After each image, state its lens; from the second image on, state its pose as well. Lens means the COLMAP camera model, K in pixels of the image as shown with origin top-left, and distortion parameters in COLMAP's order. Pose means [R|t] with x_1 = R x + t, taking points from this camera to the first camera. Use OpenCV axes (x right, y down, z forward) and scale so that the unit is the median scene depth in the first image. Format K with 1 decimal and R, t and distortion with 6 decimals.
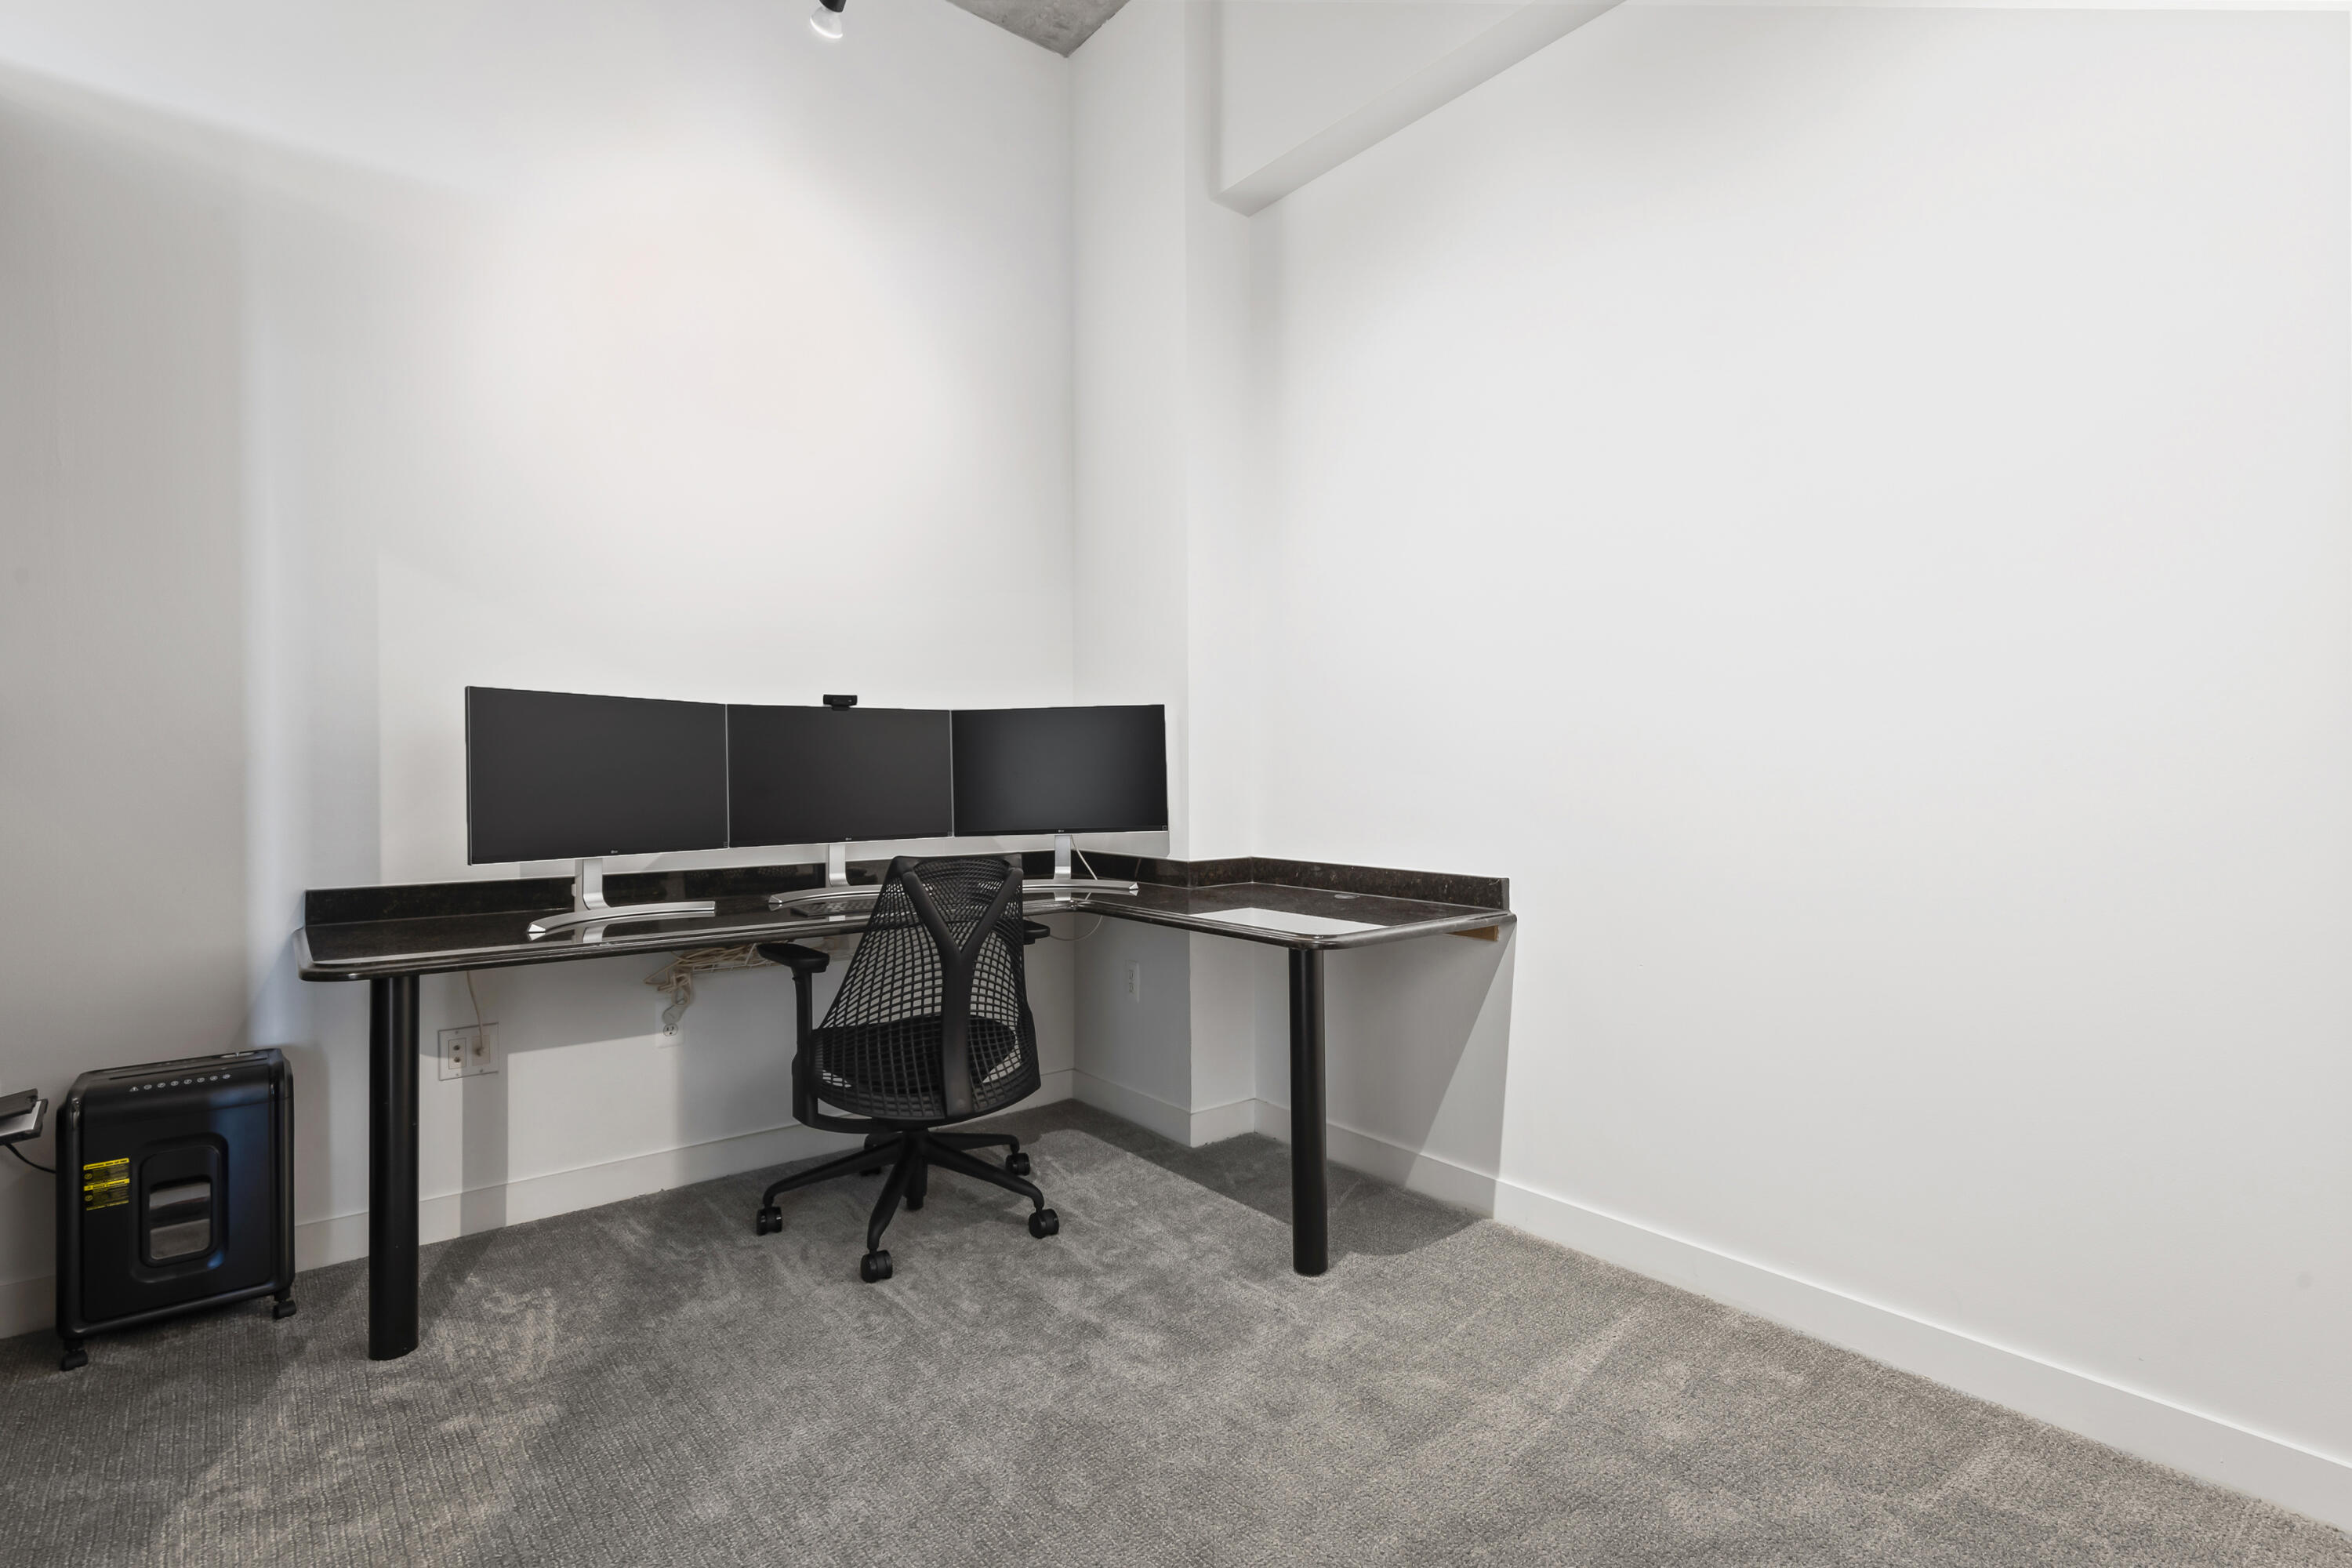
lens RADIAL K [[1103.6, 0, 1183.3], [0, 1103.6, 780.1], [0, 0, 1]] dist [0.003453, -0.000236]
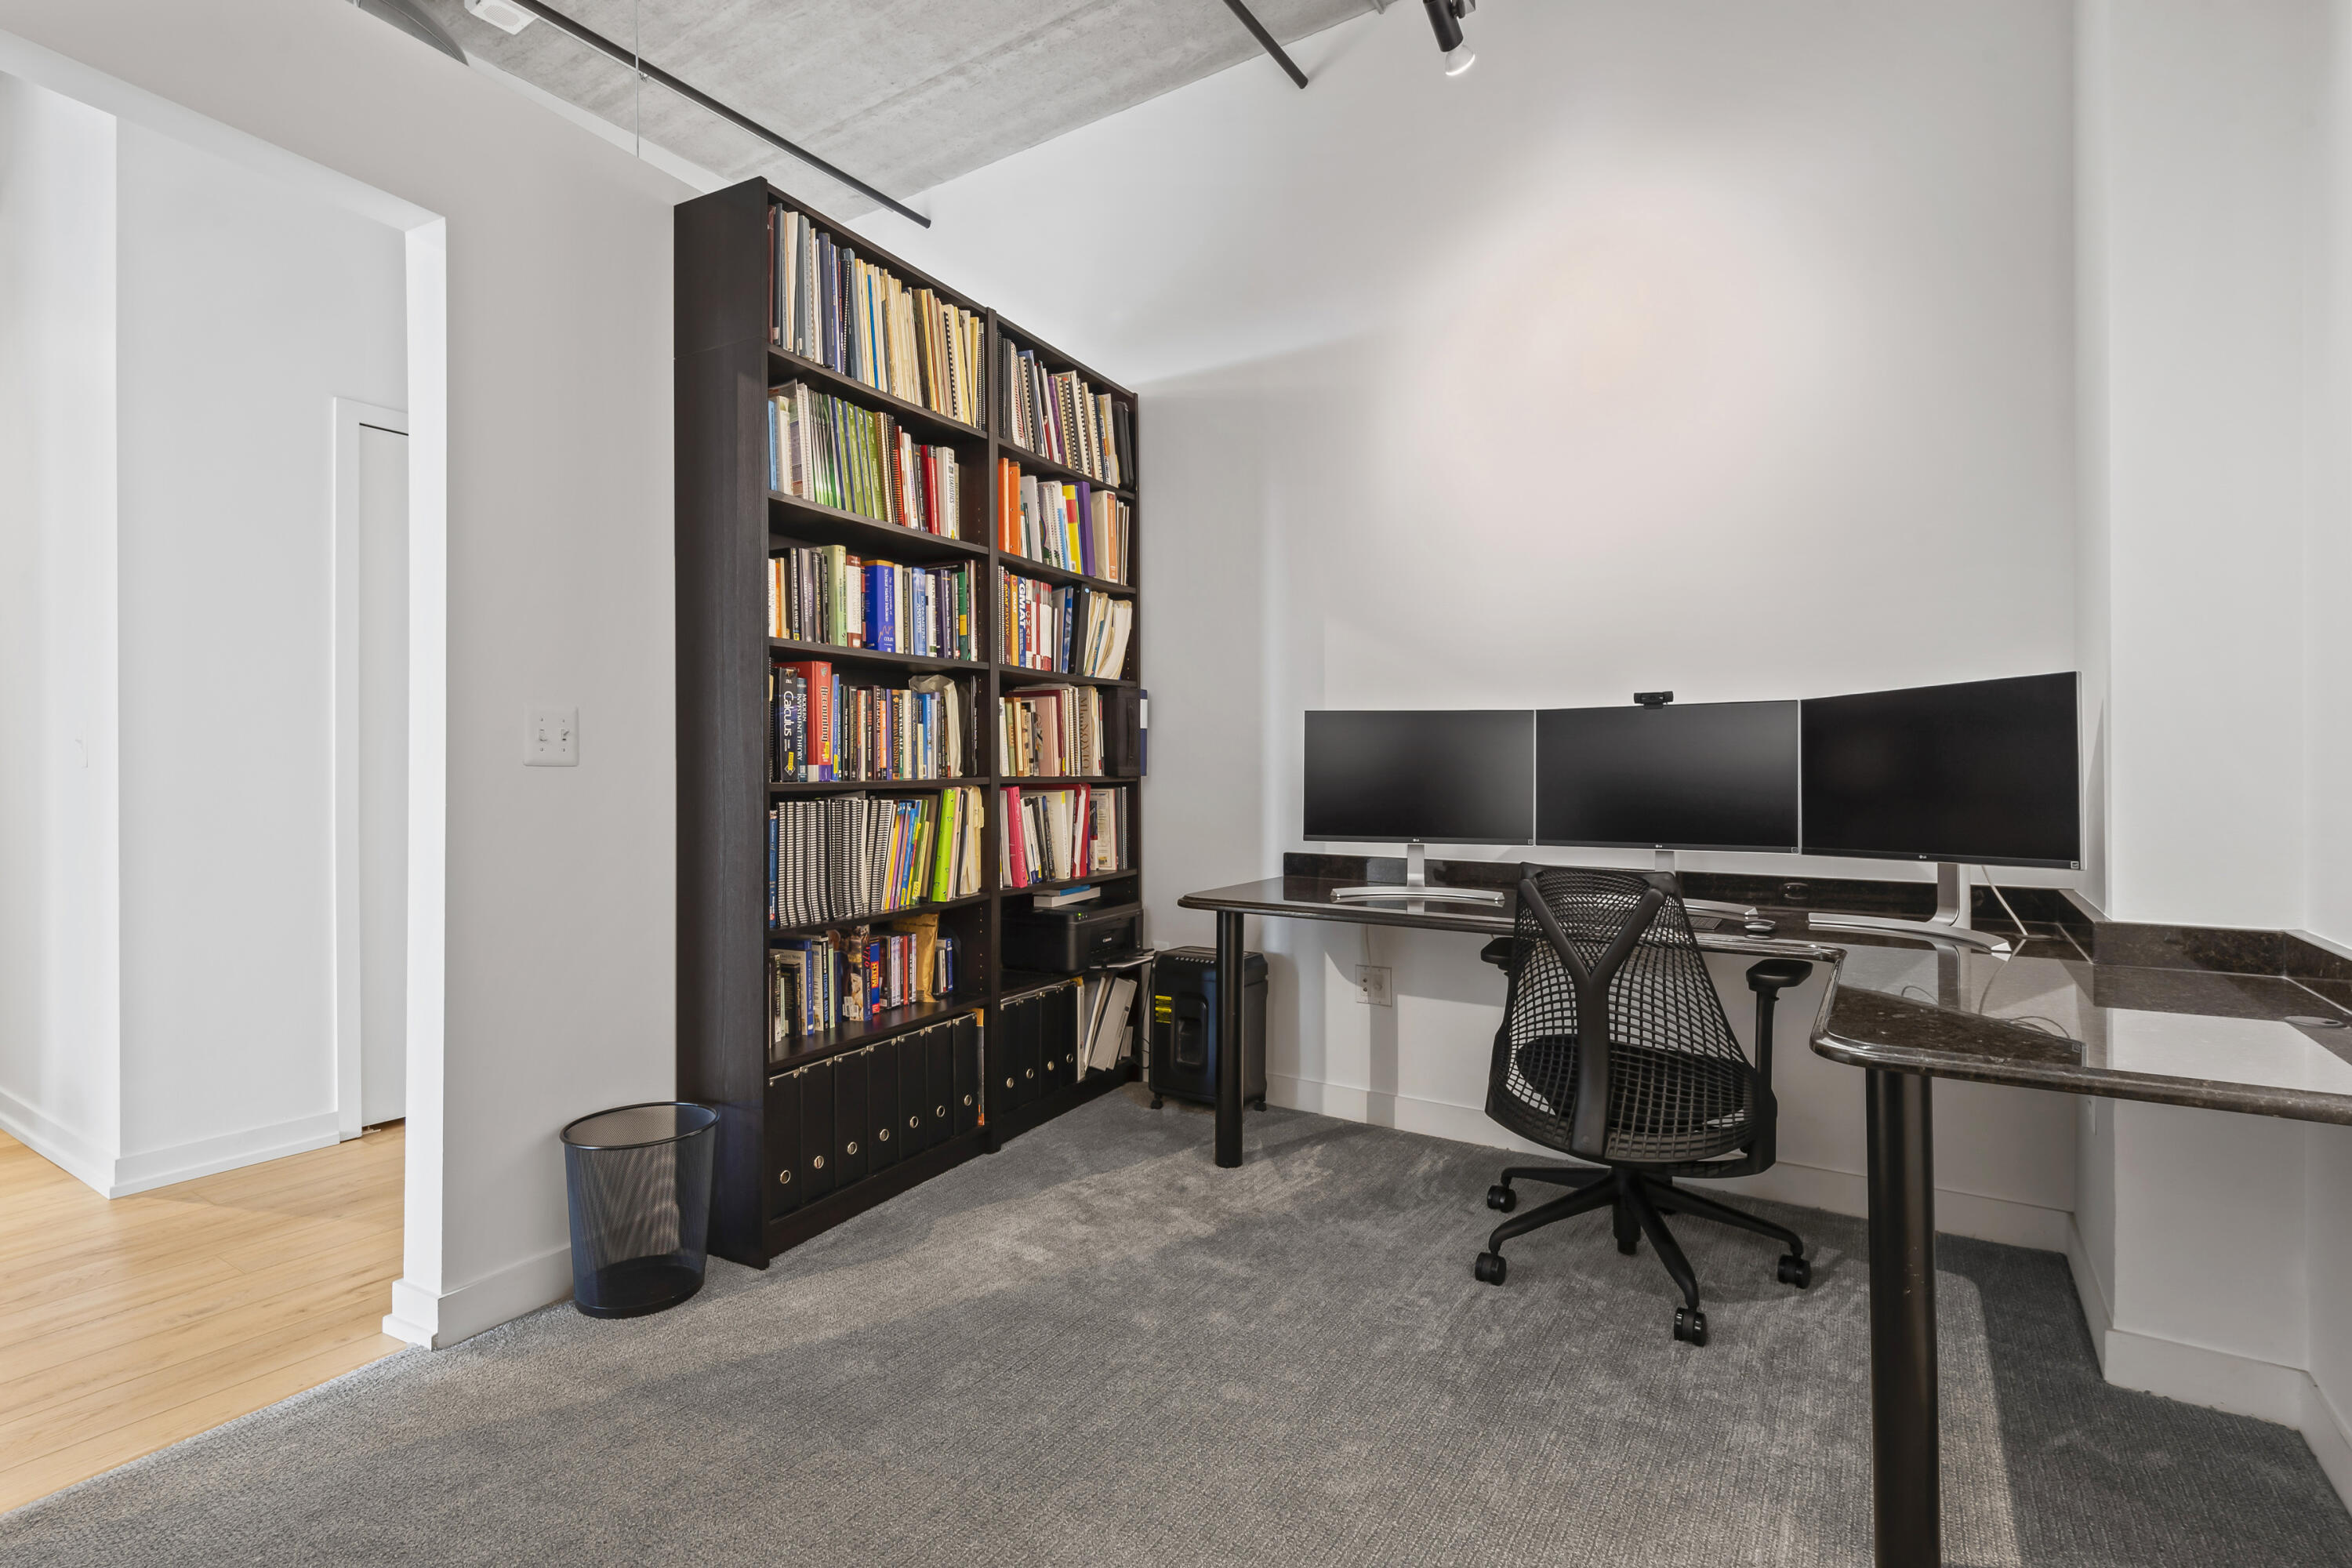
lens RADIAL K [[1103.6, 0, 1182.3], [0, 1103.6, 771.7], [0, 0, 1]] dist [0.003453, -0.000236]
pose [[0.308914, 0.006619, -0.951067, 0.561133], [-0.002527, 0.999978, 0.006139, -0.017002], [0.951087, 0.000507, 0.308924, 0.400014]]
